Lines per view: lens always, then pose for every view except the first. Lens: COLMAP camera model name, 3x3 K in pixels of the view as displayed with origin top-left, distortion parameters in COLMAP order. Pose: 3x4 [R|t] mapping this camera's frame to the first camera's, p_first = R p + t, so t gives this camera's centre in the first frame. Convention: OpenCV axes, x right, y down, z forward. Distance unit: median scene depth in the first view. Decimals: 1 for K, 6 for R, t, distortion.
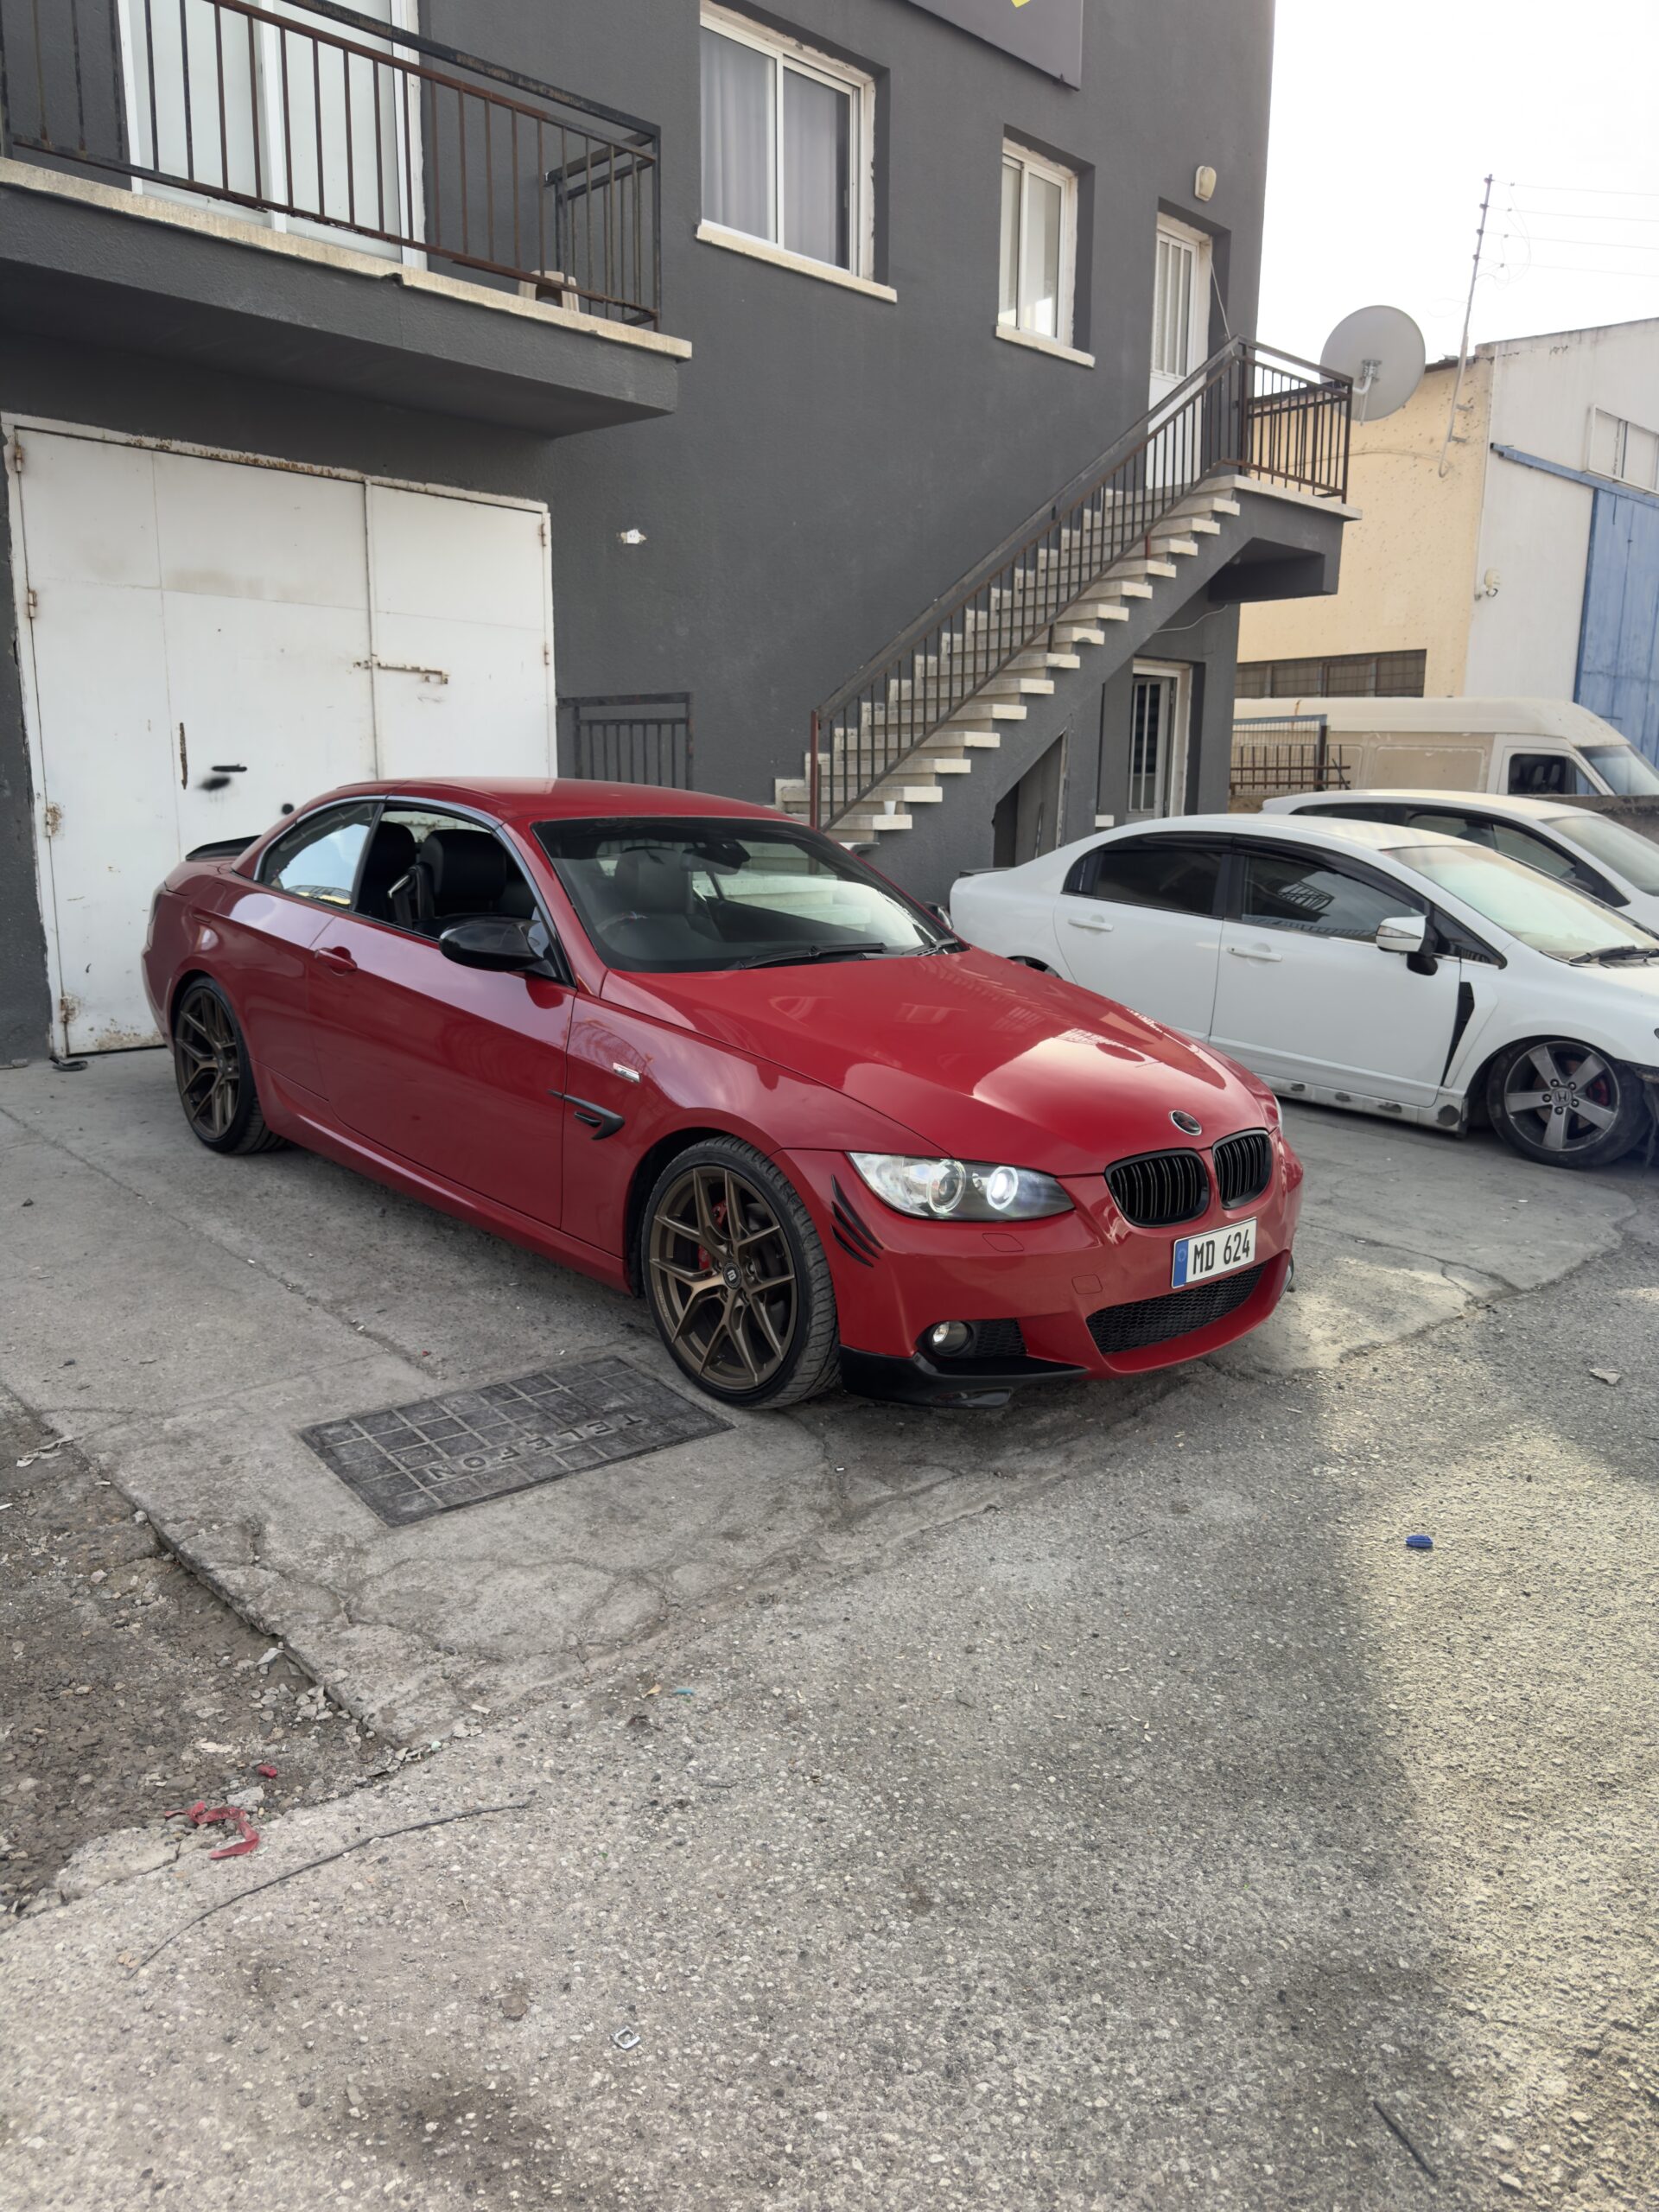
lens RADIAL K [[1504.5, 0, 833.5], [0, 1504.5, 1087.6], [0, 0, 1]] dist [0.212306, -0.284189]
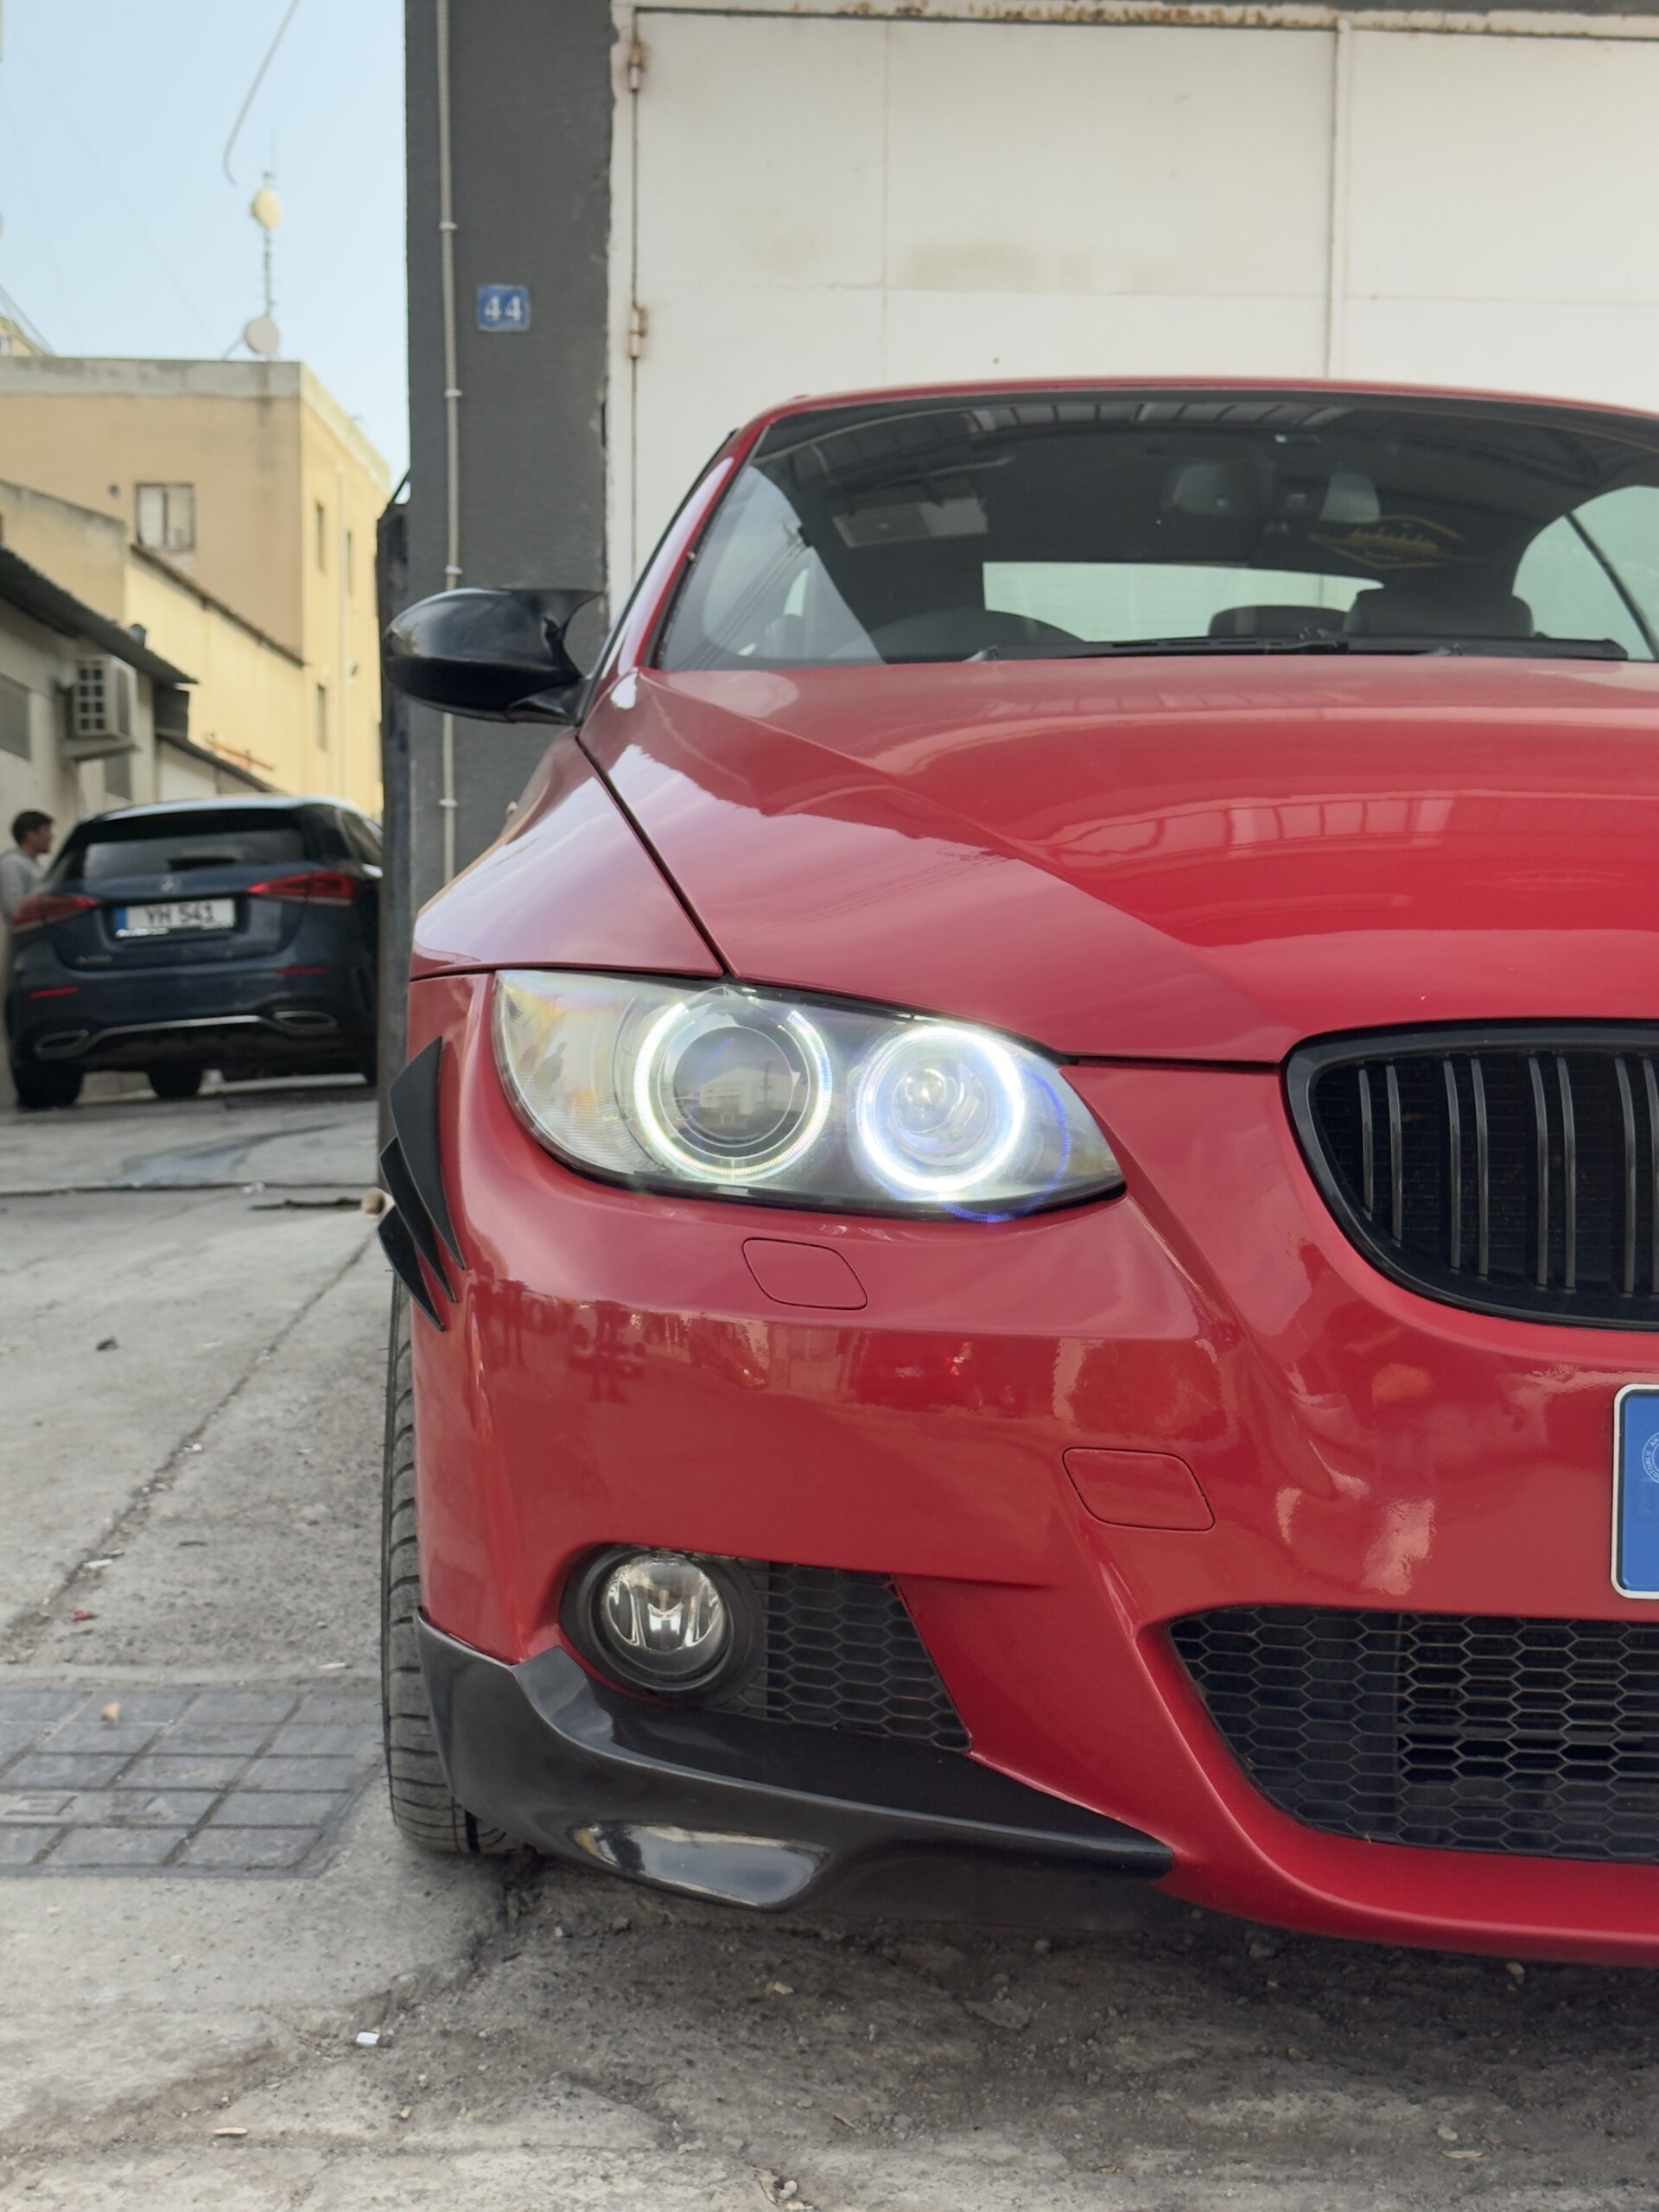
lens RADIAL K [[3071.0, 0, 829.5], [0, 3071.0, 1106.0], [0, 0, 1]] dist [0.145859, -0.025011]
pose [[0.763955, 0.014309, -0.645111, 0.438560], [-0.114573, 0.986876, -0.113791, 0.126324], [0.635016, 0.160844, 0.755569, 0.551939]]
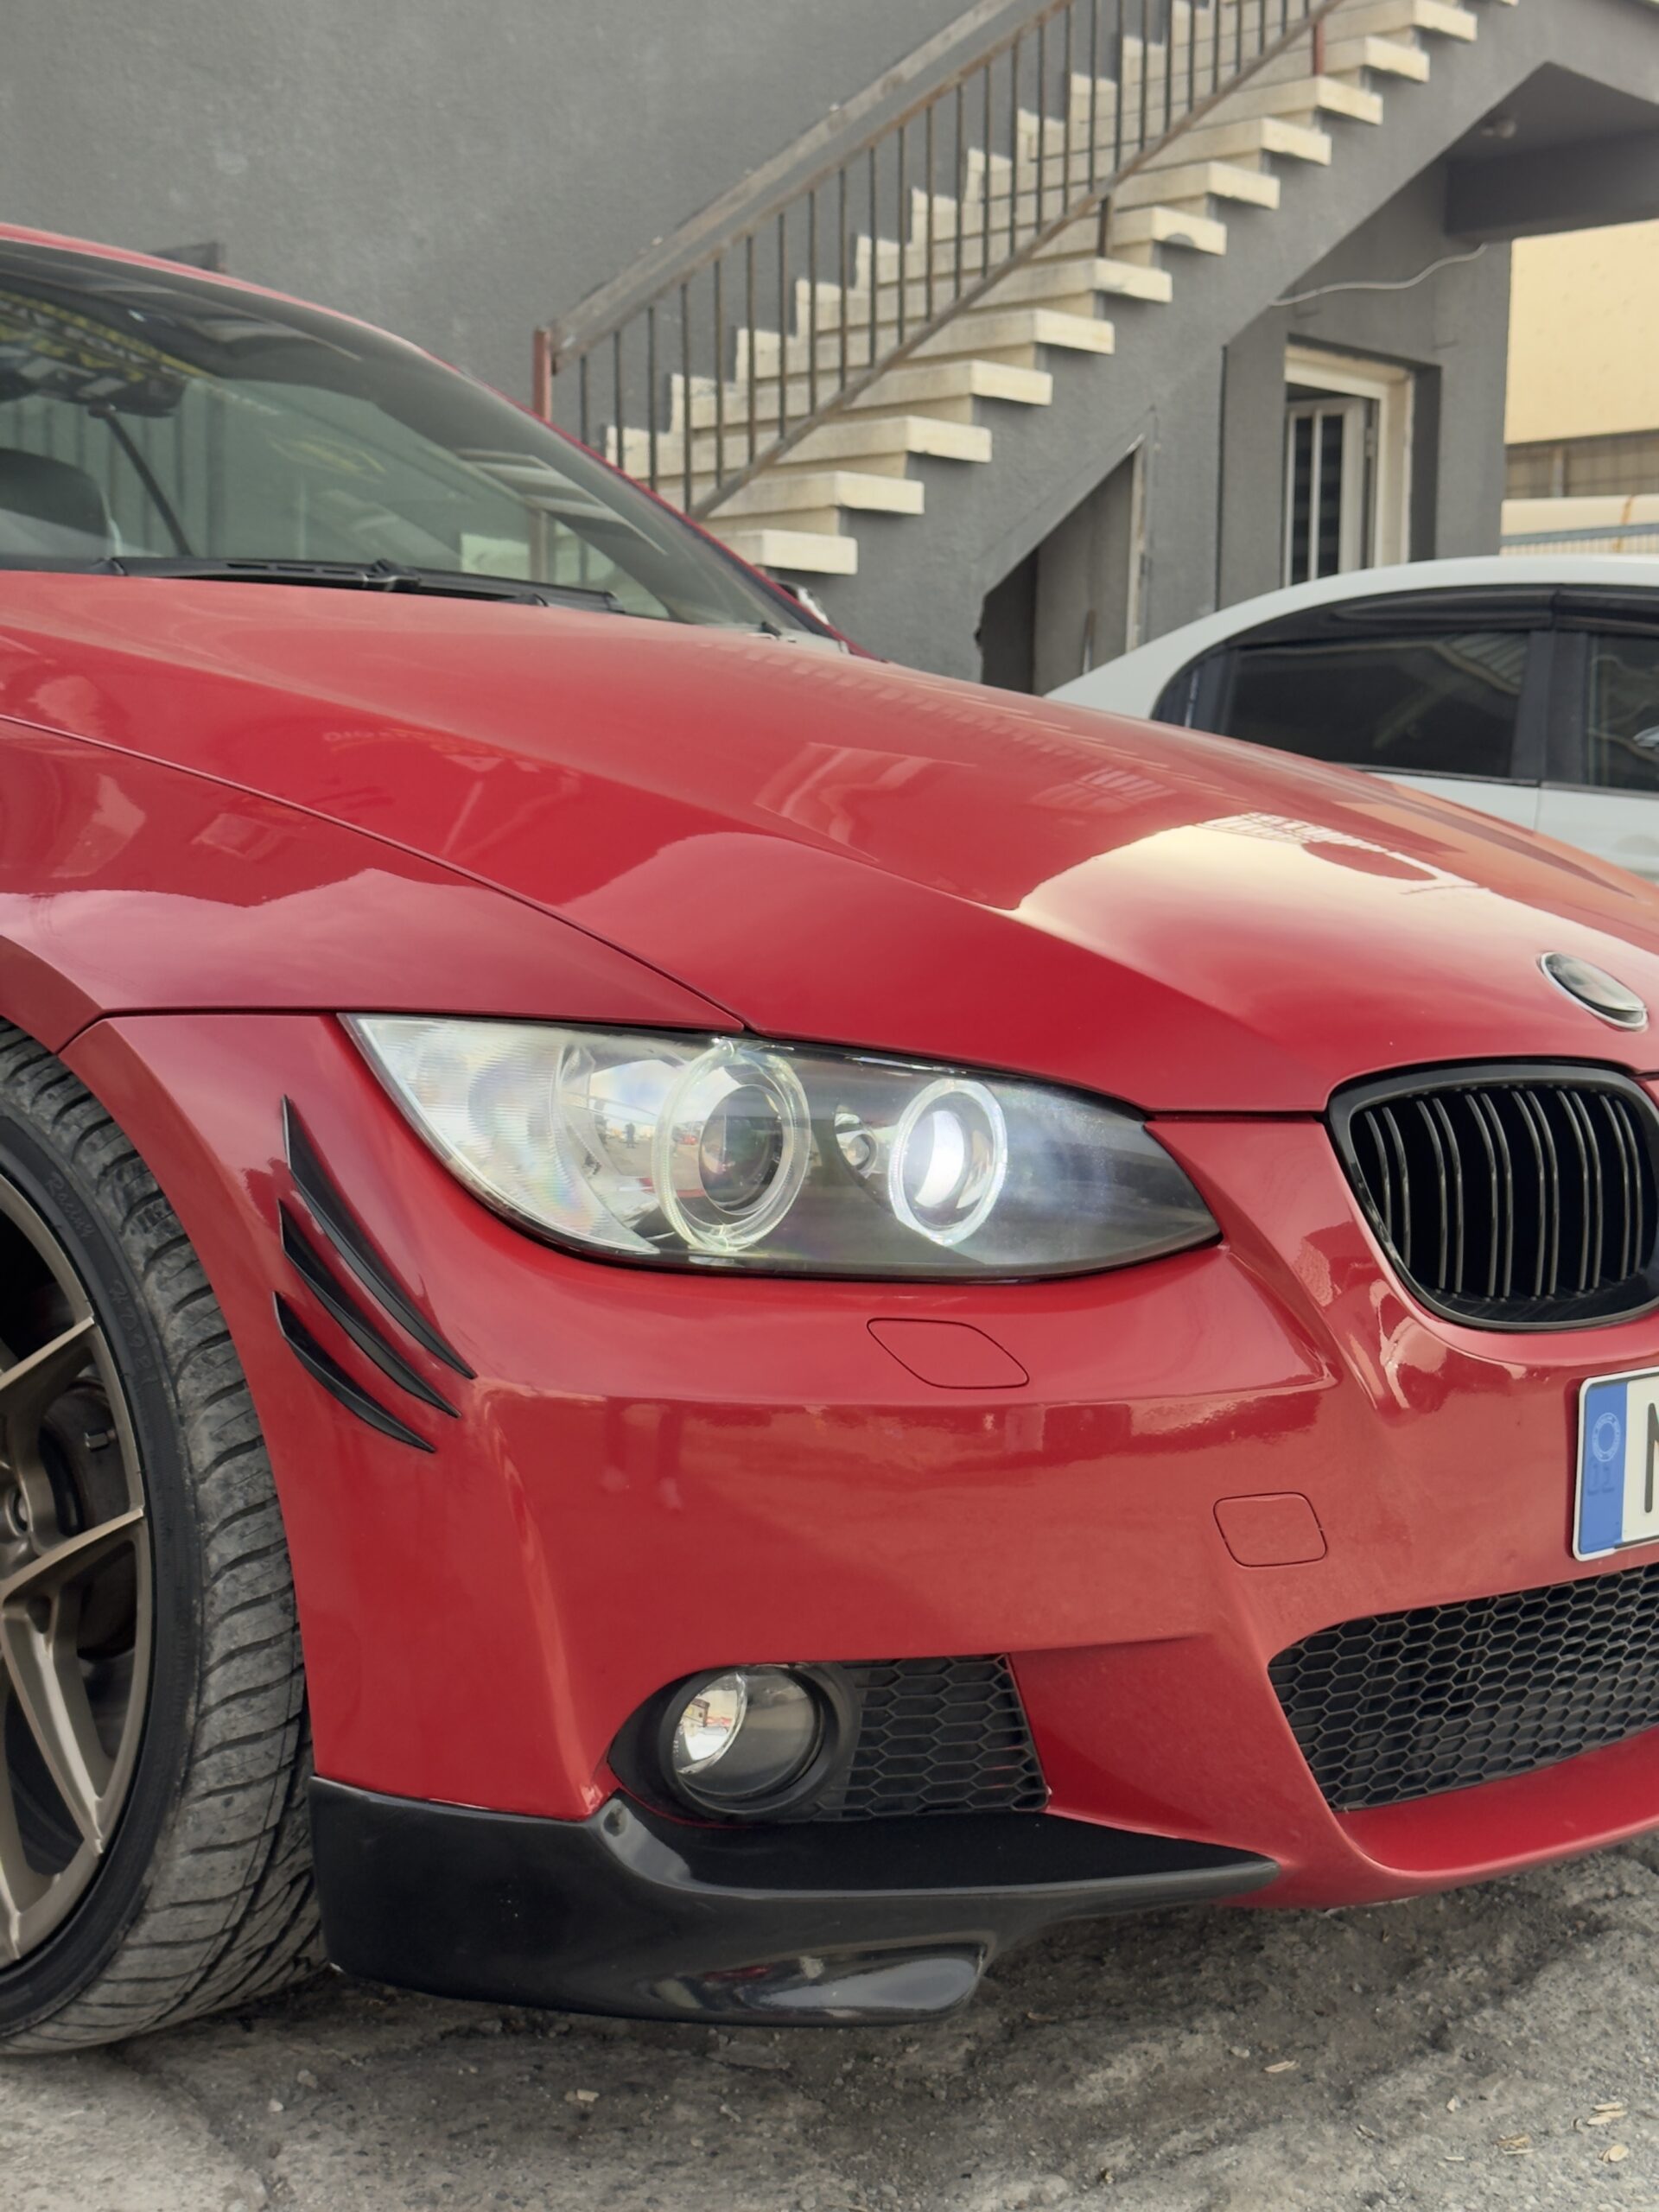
lens RADIAL K [[3071.0, 0, 829.5], [0, 3071.0, 1106.0], [0, 0, 1]] dist [0.145859, -0.025011]
pose [[0.998801, -0.000540, 0.048960, 0.062100], [0.004955, 0.995921, -0.090092, 0.100655], [-0.048712, 0.090227, 0.994729, 0.450363]]
